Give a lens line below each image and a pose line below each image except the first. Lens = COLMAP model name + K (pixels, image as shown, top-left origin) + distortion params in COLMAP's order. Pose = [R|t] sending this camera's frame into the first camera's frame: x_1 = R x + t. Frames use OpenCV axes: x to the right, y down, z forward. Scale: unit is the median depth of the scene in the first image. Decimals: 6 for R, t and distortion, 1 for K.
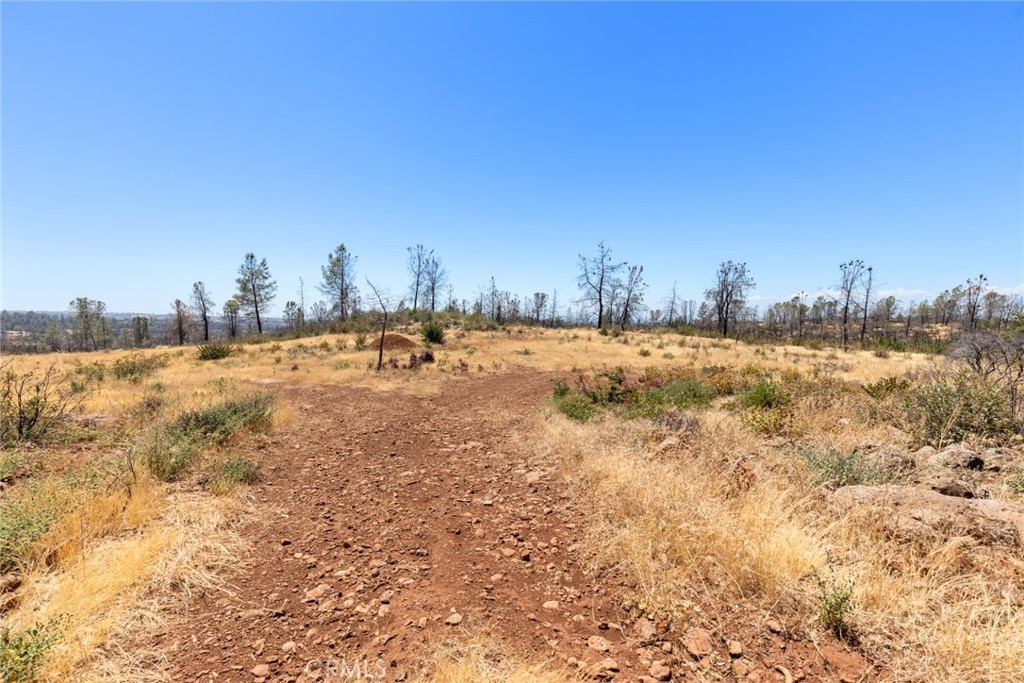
lens RADIAL K [[457.8, 0, 516.9], [0, 457.8, 342.9], [0, 0, 1]] dist [0.000753, -0.000178]
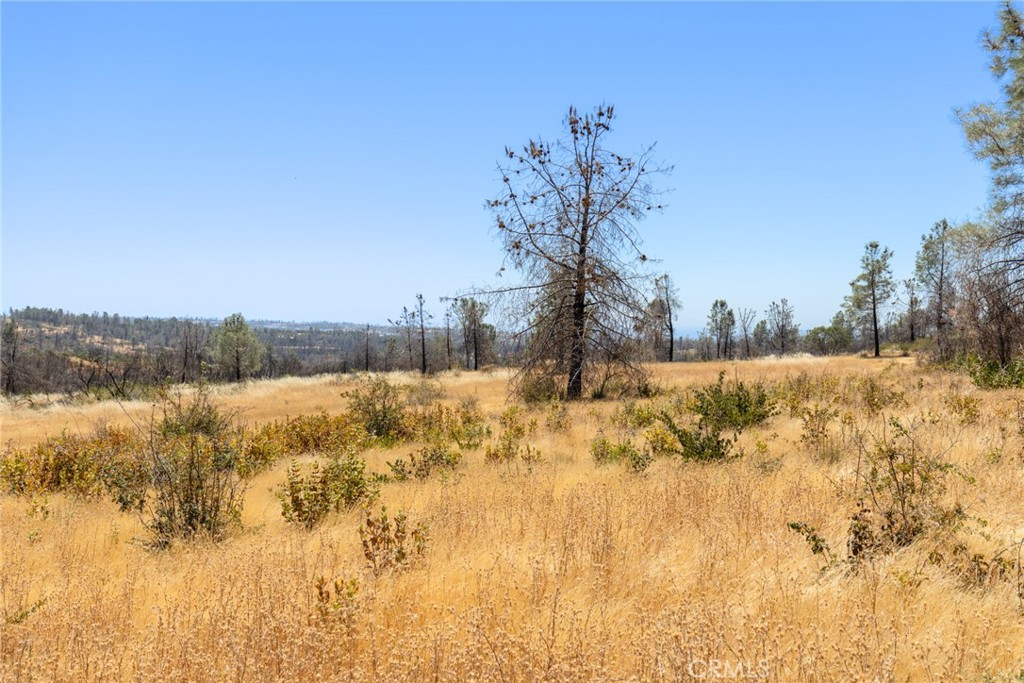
lens RADIAL K [[970.0, 0, 511.8], [0, 970.0, 339.5], [0, 0, 1]] dist [0.013207, 0.000000]
pose [[0.903235, 0.007578, -0.429079, -0.326068], [-0.026712, 0.998898, -0.038589, 0.040855], [0.428313, 0.046317, 0.902442, -0.590772]]
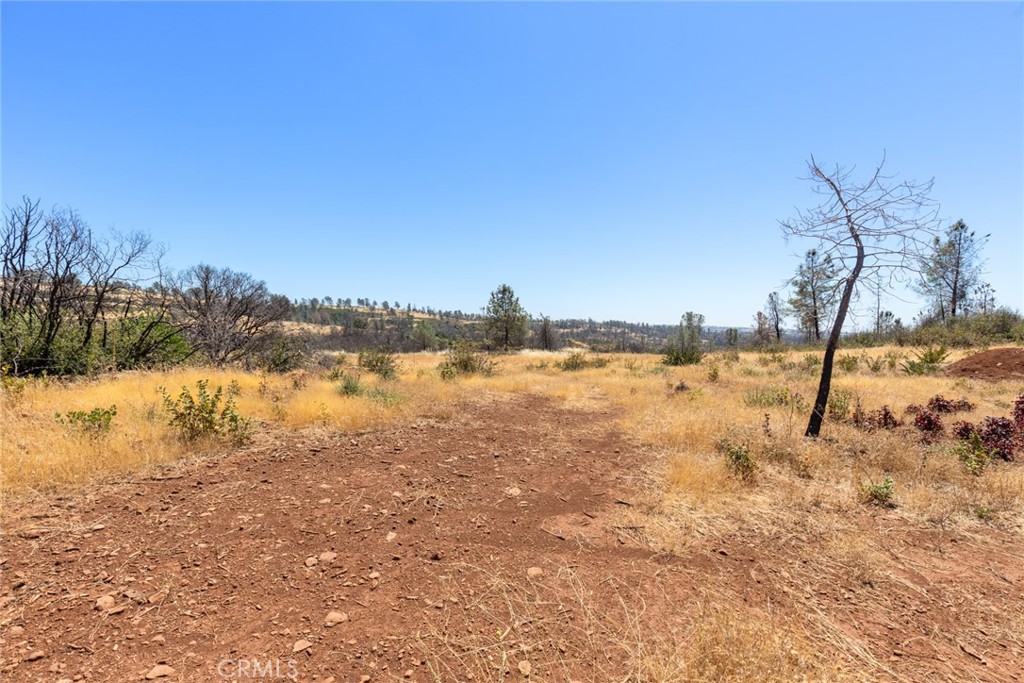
lens RADIAL K [[457.8, 0, 515.8], [0, 457.8, 339.6], [0, 0, 1]] dist [0.000753, -0.000178]
pose [[0.401912, 0.031591, -0.915133, -0.019880], [-0.068053, 0.997671, 0.004552, 0.001585], [0.913146, 0.060448, 0.403126, 0.133174]]
